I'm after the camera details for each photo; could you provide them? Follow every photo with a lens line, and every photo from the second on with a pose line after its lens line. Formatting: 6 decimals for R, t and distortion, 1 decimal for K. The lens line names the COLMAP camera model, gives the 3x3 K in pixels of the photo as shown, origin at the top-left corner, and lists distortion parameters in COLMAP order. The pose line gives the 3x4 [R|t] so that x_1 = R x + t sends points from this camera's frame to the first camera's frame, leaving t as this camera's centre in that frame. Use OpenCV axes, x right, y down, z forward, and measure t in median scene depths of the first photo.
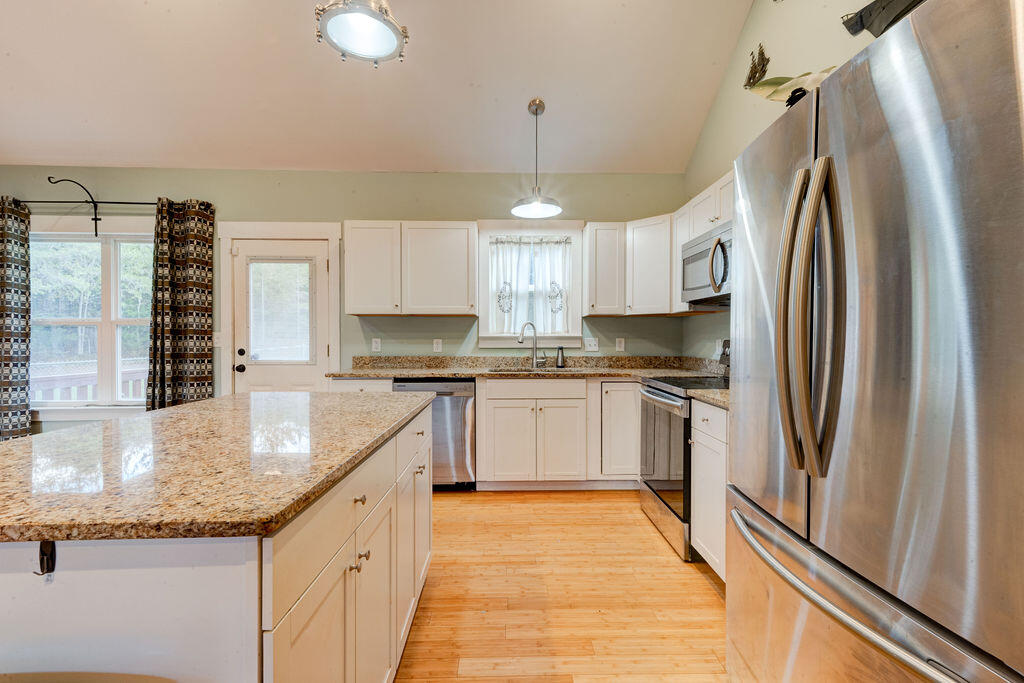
lens RADIAL K [[454.9, 0, 514.0], [0, 454.9, 343.1], [0, 0, 1]] dist [0.017715, 0.000150]
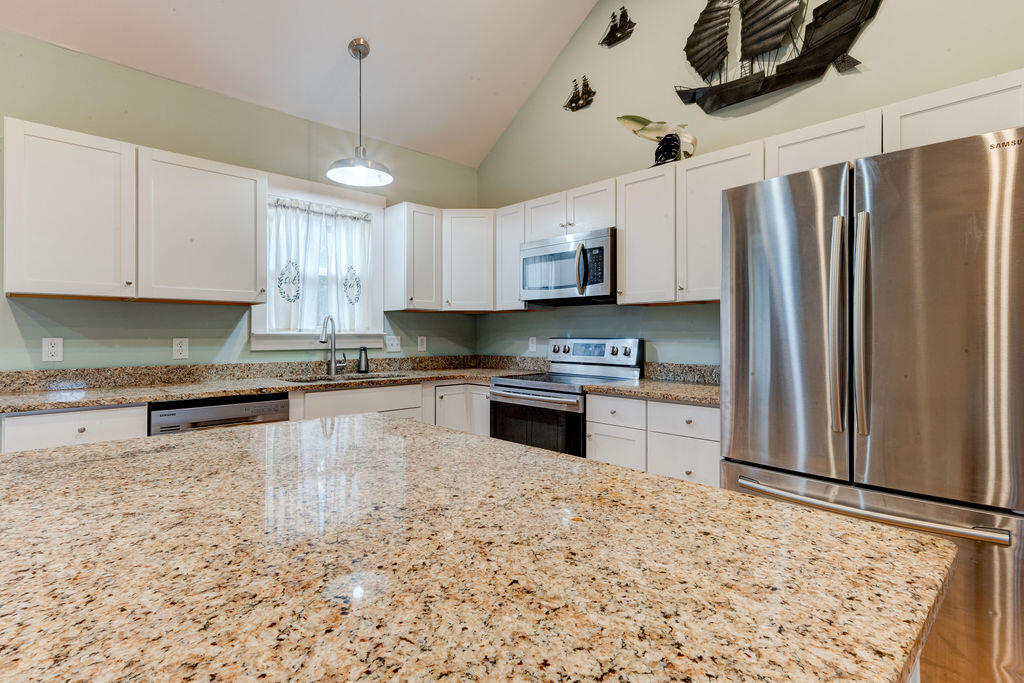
lens RADIAL K [[513.2, 0, 513.9], [0, 513.2, 328.0], [0, 0, 1]] dist [0.015442, -0.000130]
pose [[0.737589, 0.009502, 0.675183, -0.321624], [0.008686, 0.999685, -0.023558, -0.002153], [-0.675194, 0.023241, 0.737274, 0.144439]]
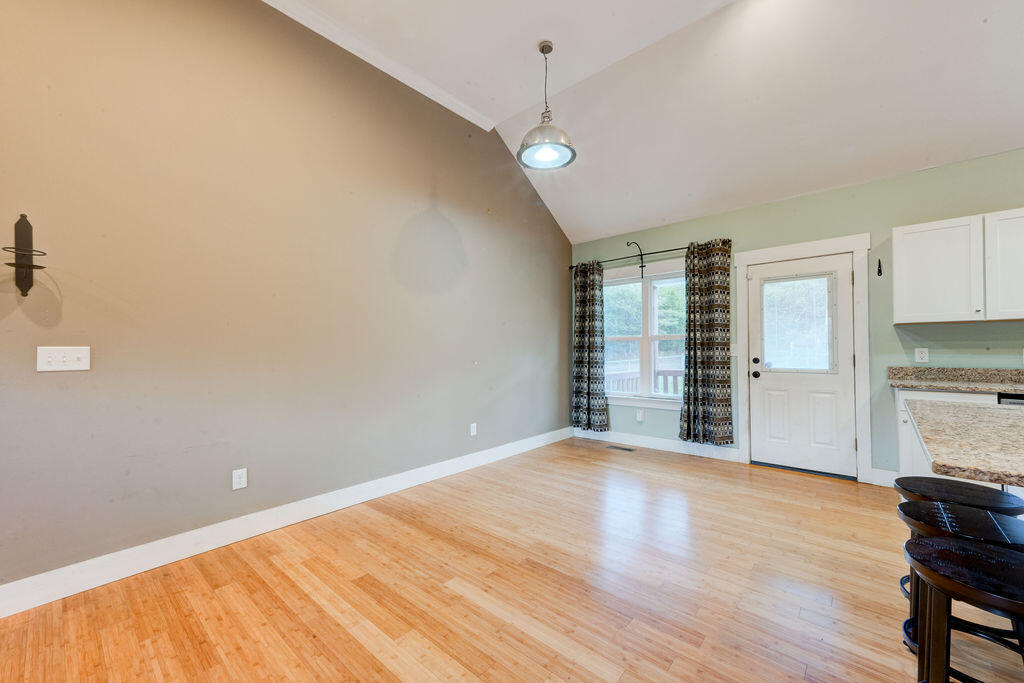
lens RADIAL K [[401.8, 0, 517.0], [0, 401.8, 345.3], [0, 0, 1]] dist [0.025470, 0.000314]
pose [[0.739957, -0.012801, -0.672532, -0.354977], [-0.000997, 0.999797, -0.020128, 0.001822], [0.672653, 0.015565, 0.739794, -0.181922]]
